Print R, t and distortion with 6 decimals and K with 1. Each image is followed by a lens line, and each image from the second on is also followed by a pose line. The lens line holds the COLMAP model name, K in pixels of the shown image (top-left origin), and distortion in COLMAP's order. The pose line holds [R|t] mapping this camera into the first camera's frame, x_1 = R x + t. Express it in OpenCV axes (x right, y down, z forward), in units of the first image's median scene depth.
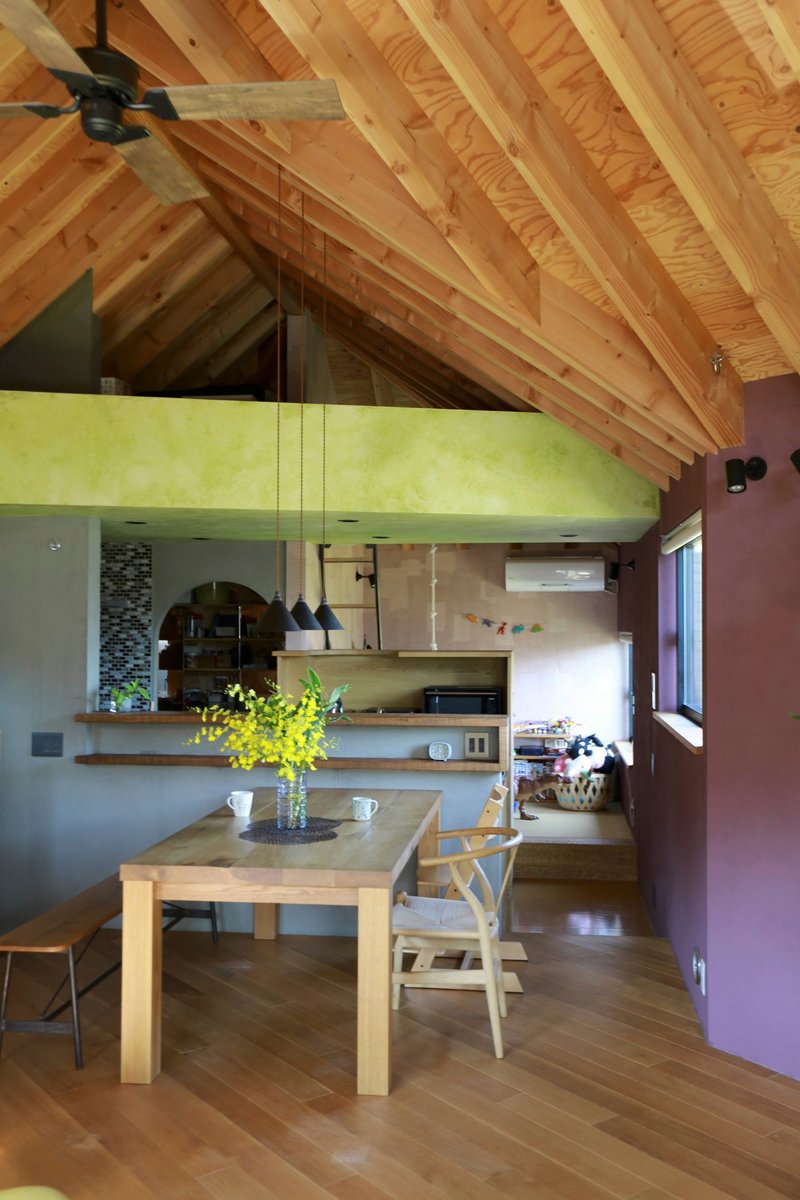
lens RADIAL K [[1139.2, 0, 400.0], [0, 1139.2, 600.0], [0, 0, 1]] dist [0.097458, -0.001089]
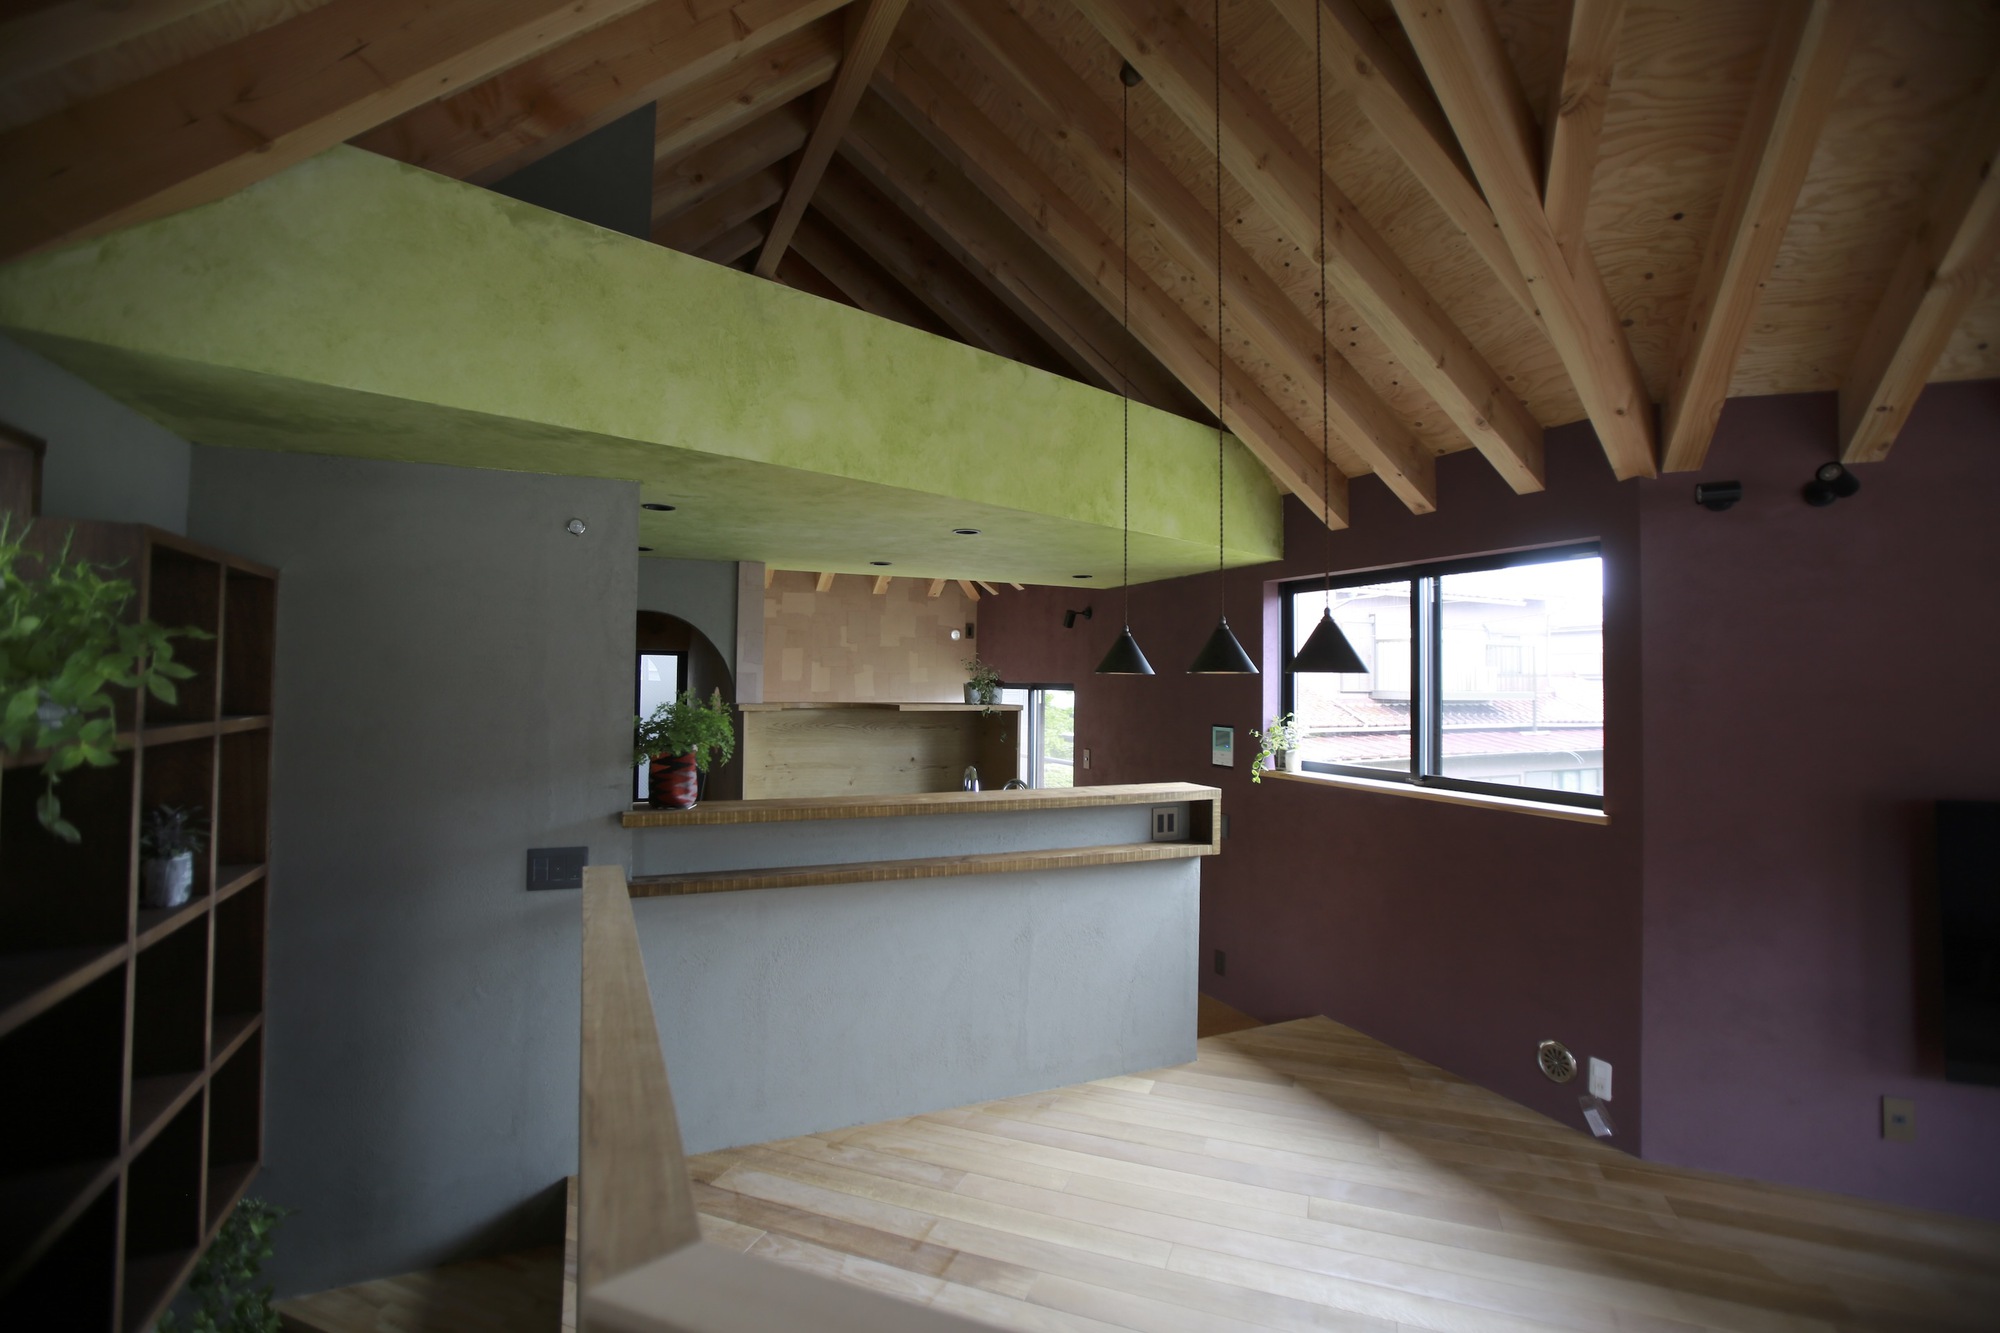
lens RADIAL K [[927.3, 0, 993.0], [0, 927.3, 653.0], [0, 0, 1]] dist [-0.061740, 0.024203]
pose [[0.850220, 0.025167, 0.525826, -0.379022], [-0.023005, 0.999679, -0.010648, 0.017491], [-0.525925, -0.003044, 0.850525, 0.513660]]
